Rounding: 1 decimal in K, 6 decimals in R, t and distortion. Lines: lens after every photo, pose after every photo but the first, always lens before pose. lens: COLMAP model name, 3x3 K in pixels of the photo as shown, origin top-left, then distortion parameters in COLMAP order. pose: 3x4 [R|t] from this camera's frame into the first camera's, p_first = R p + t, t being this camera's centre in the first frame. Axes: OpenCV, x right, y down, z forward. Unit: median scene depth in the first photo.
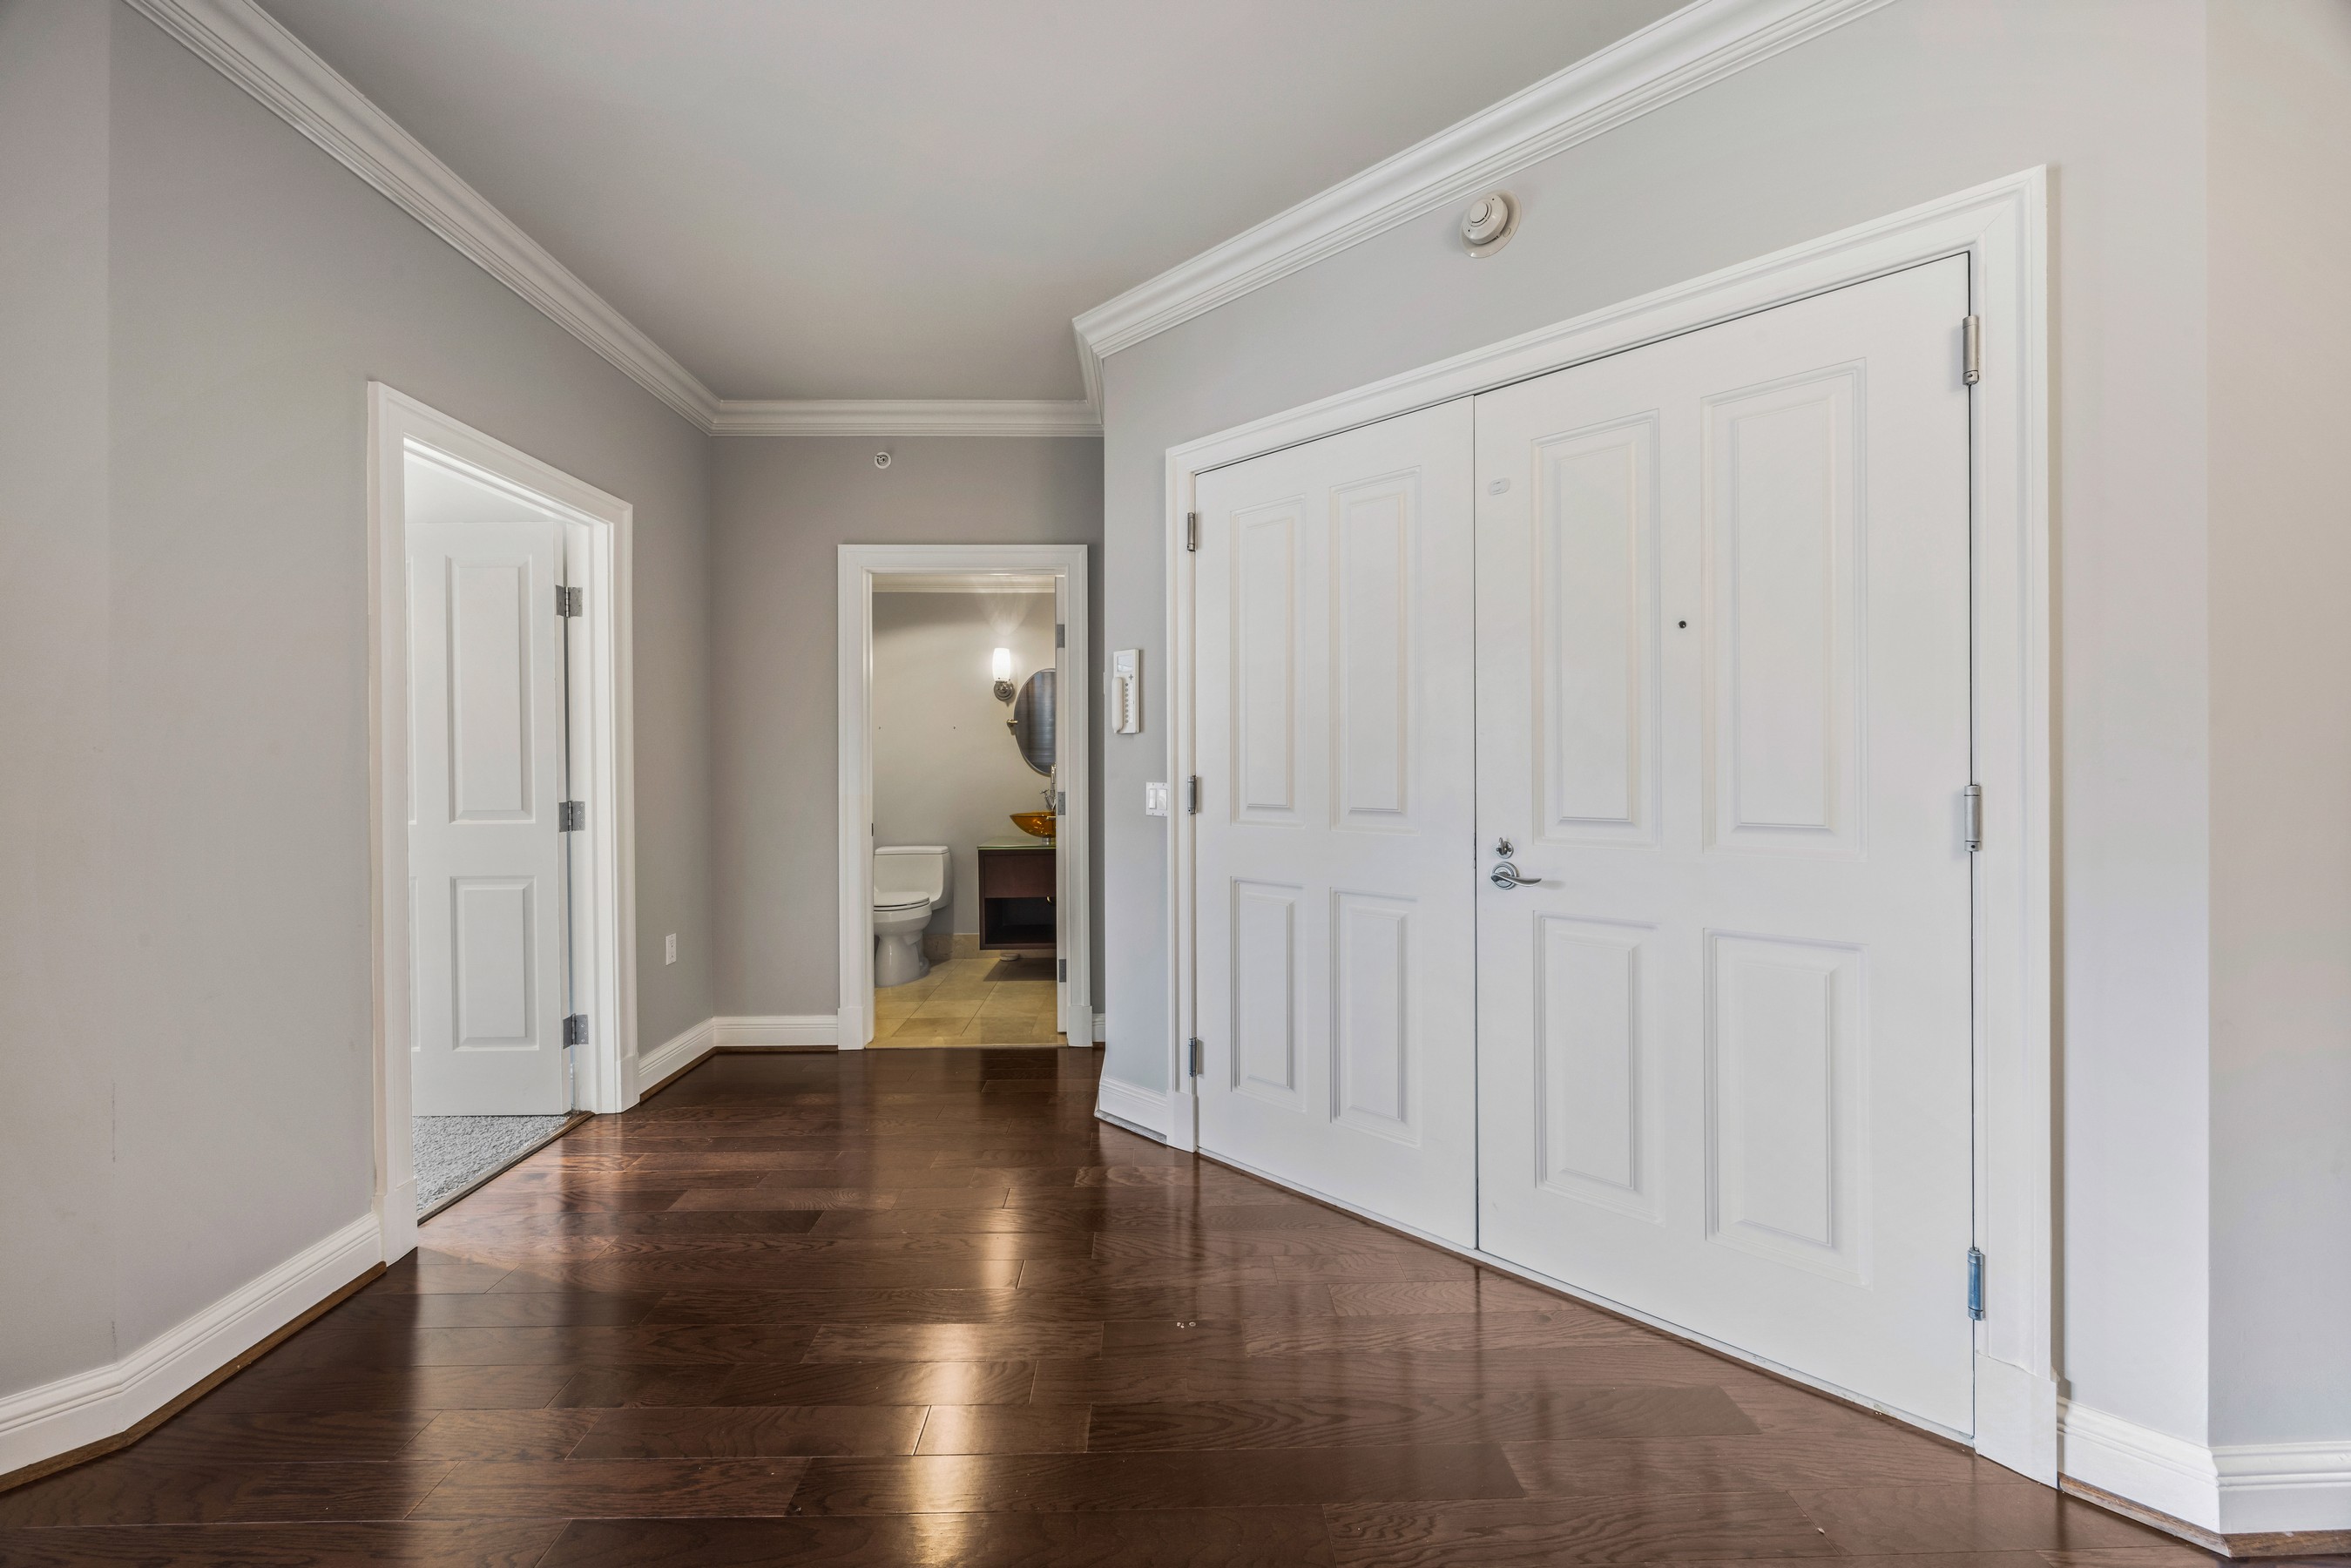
lens RADIAL K [[908.8, 0, 1179.1], [0, 908.8, 764.2], [0, 0, 1]] dist [0.000633, -0.000198]
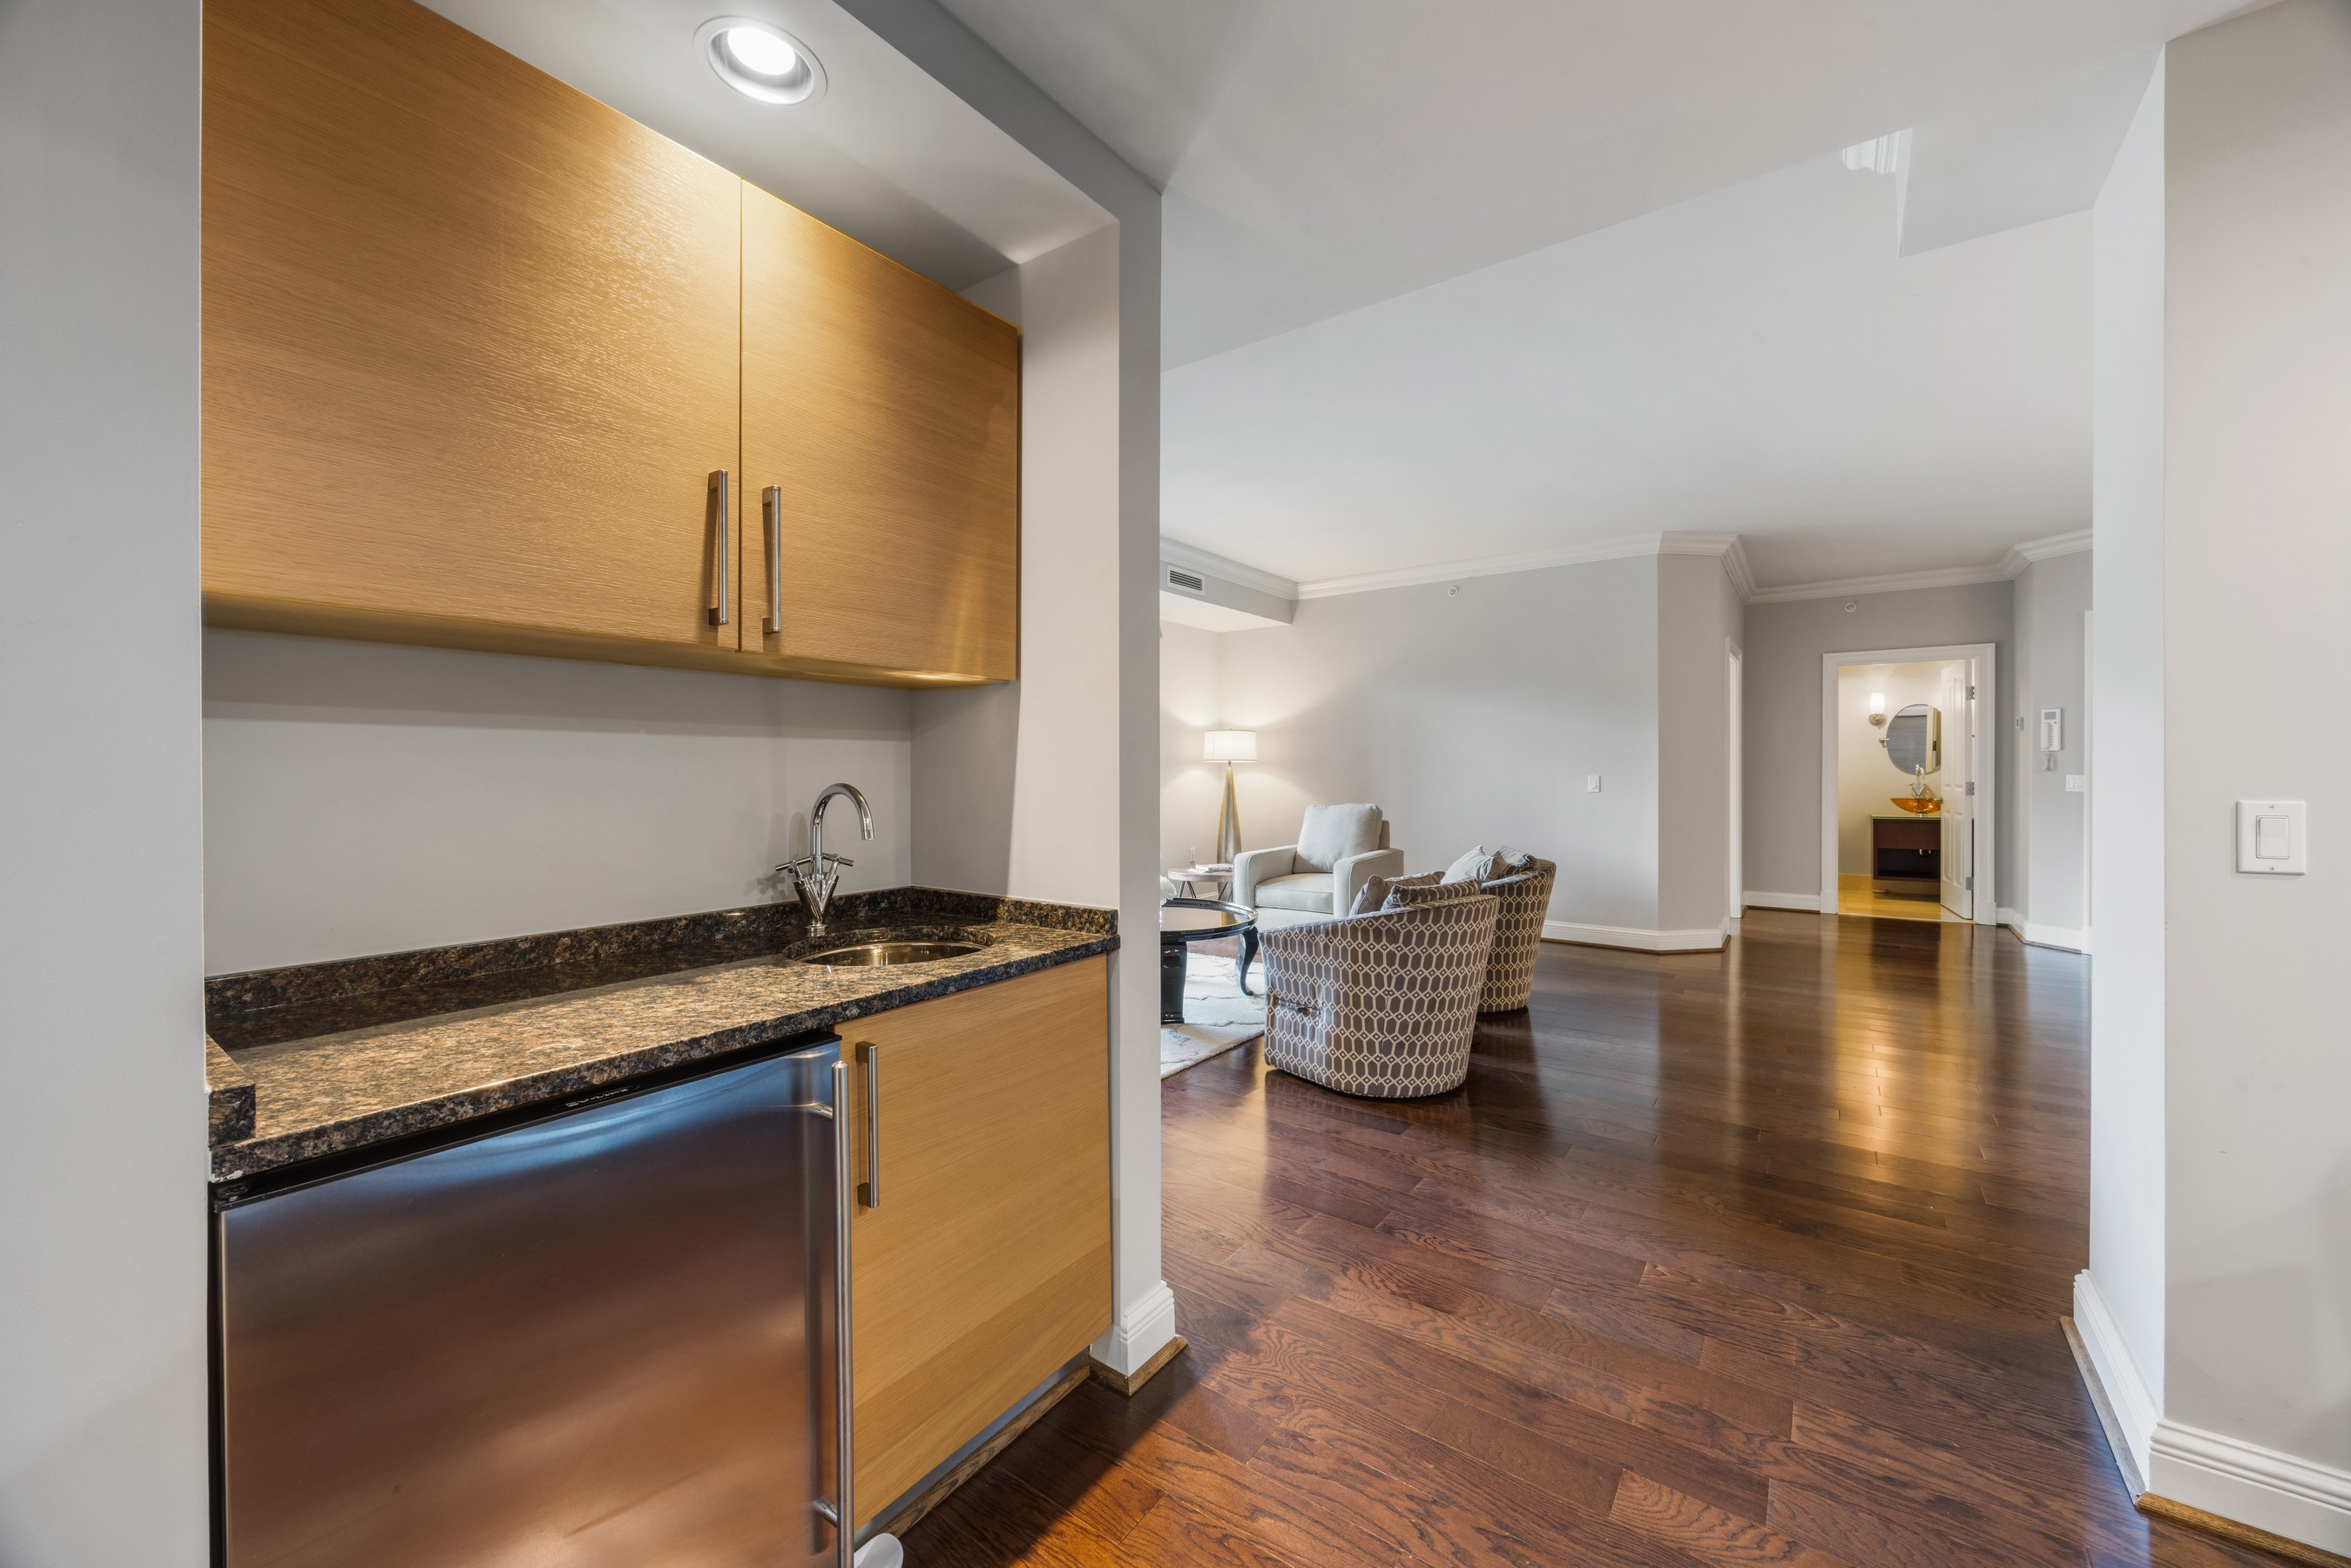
lens RADIAL K [[908.8, 0, 1188.8], [0, 908.8, 774.9], [0, 0, 1]] dist [0.000633, -0.000198]
pose [[0.813458, 0.003647, -0.581612, -0.333990], [0.000357, 0.999977, 0.006770, 0.004595], [0.581623, -0.005715, 0.813438, -1.308020]]
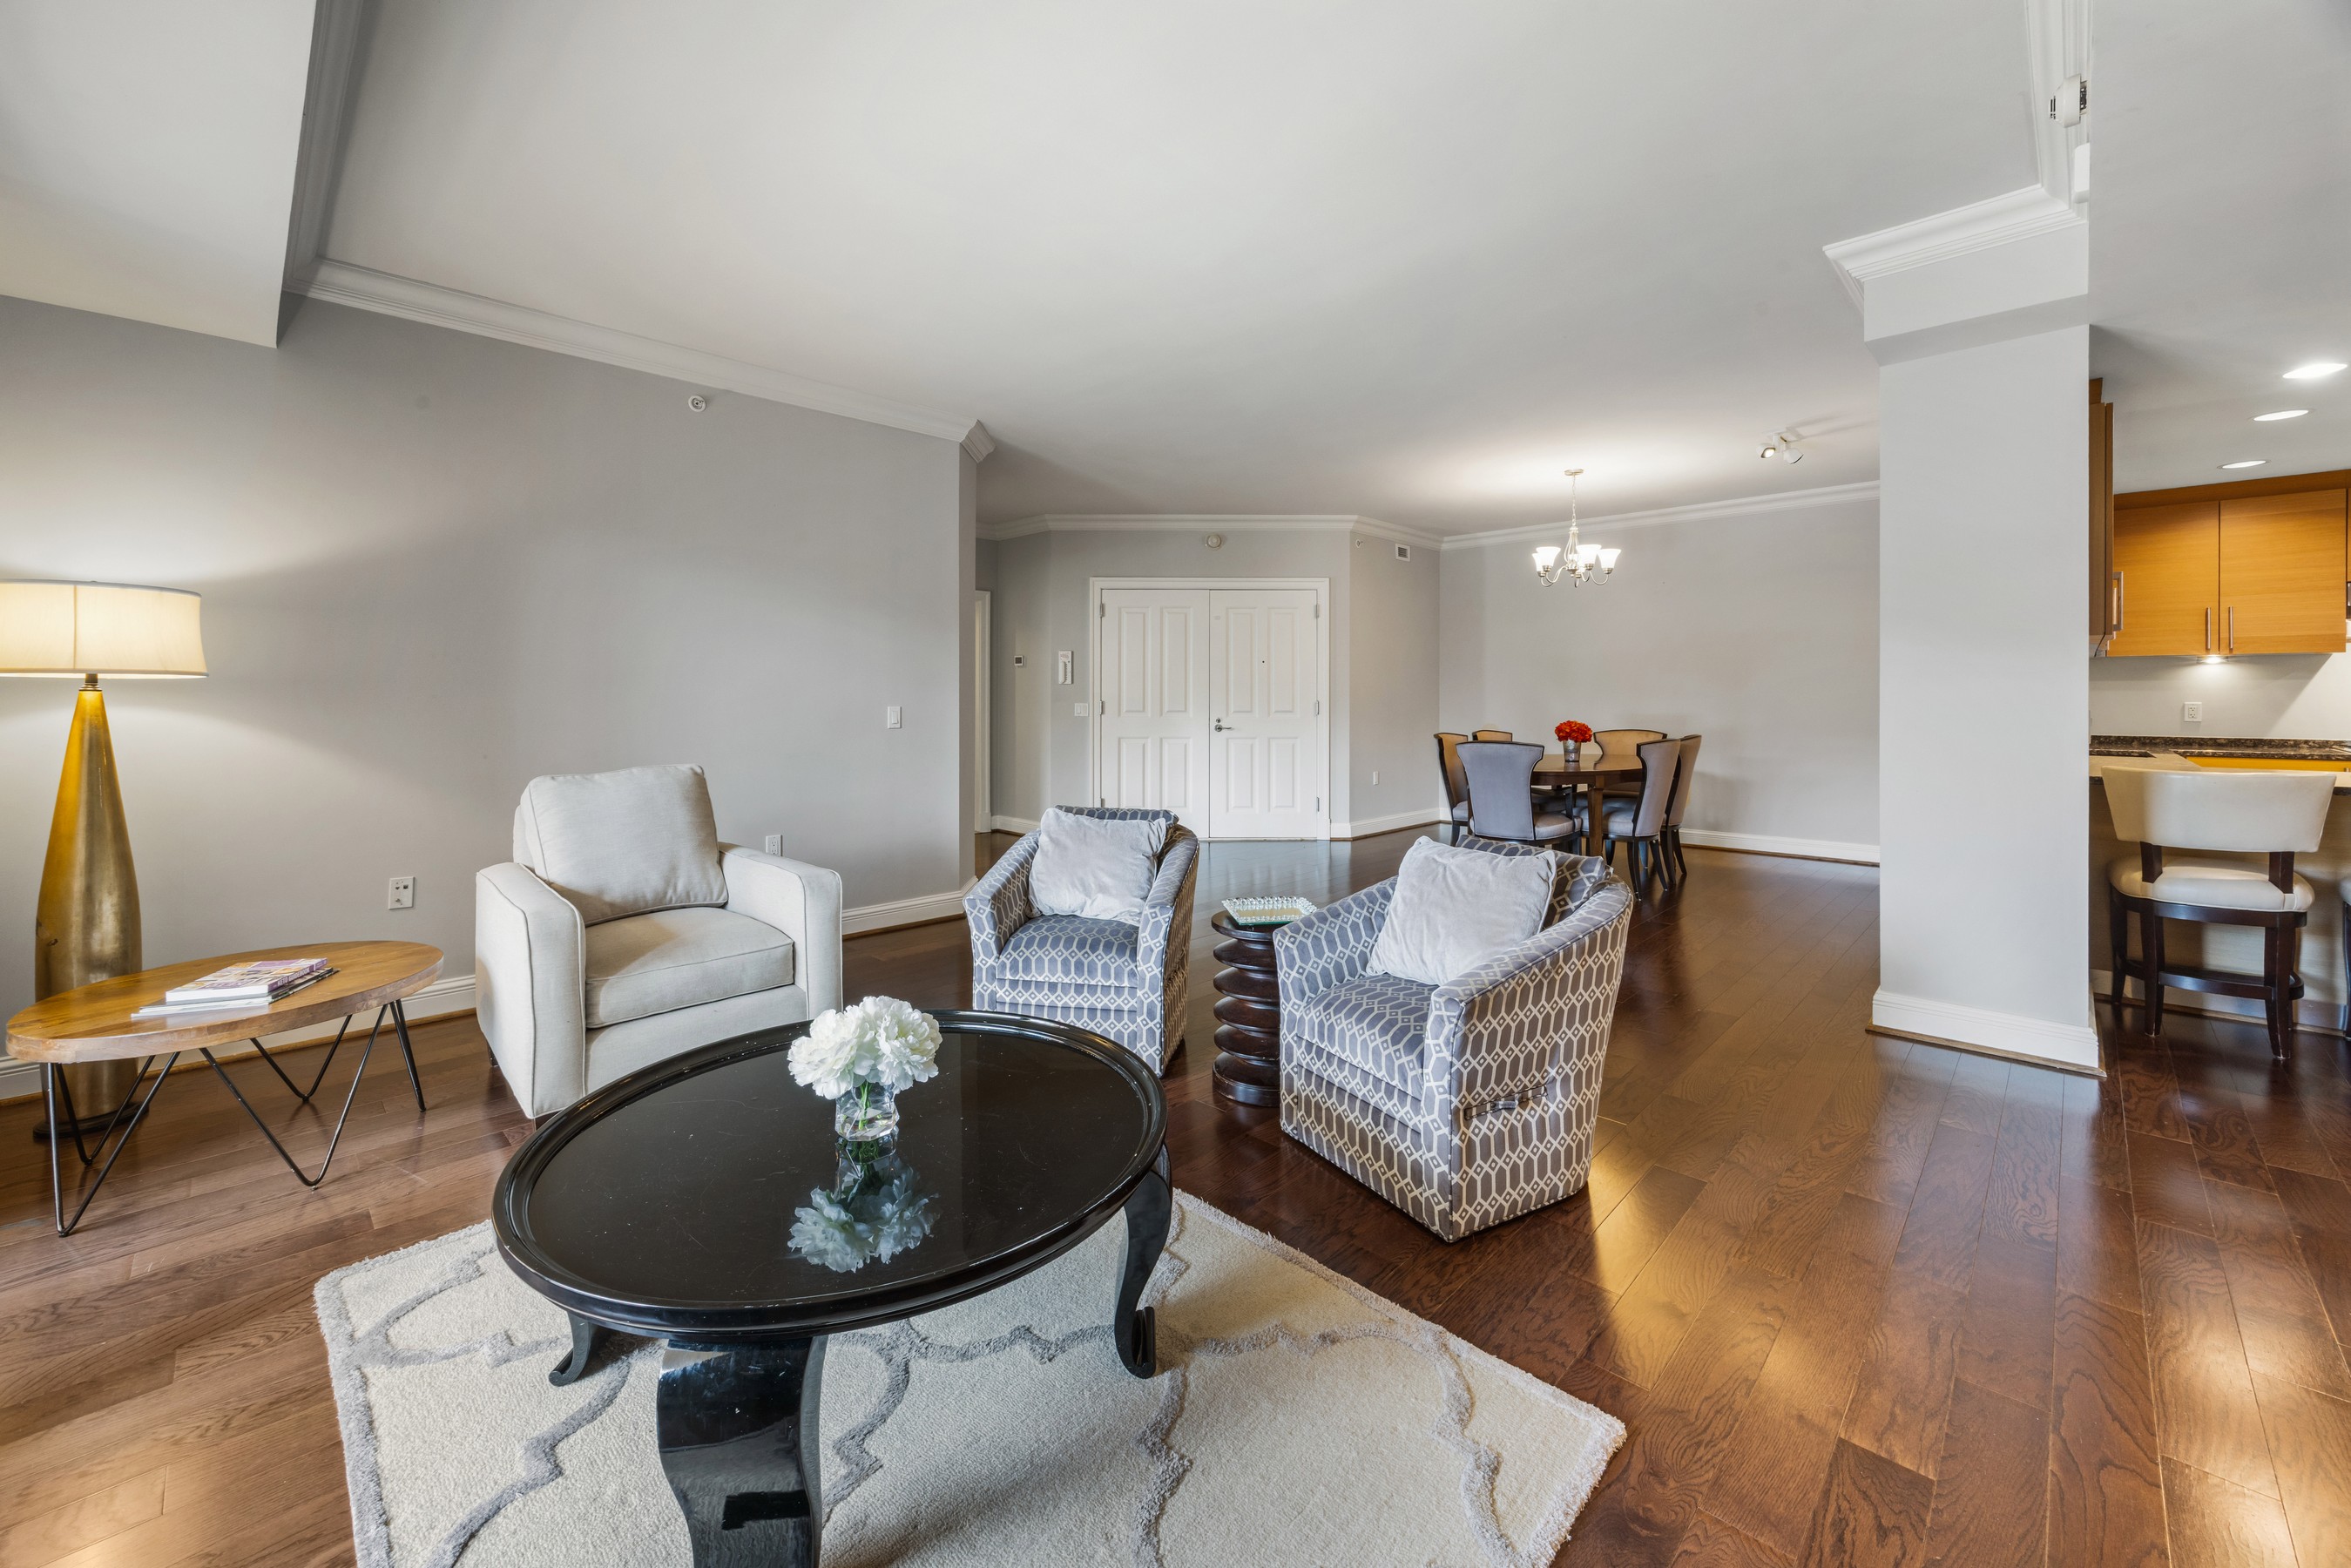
lens RADIAL K [[908.8, 0, 1186.1], [0, 908.8, 708.6], [0, 0, 1]] dist [0.000633, -0.000198]
pose [[0.694095, -0.006916, 0.719851, -1.259807], [-0.000569, 0.999948, 0.010156, 0.006366], [-0.719884, -0.007459, 0.694055, -0.756235]]
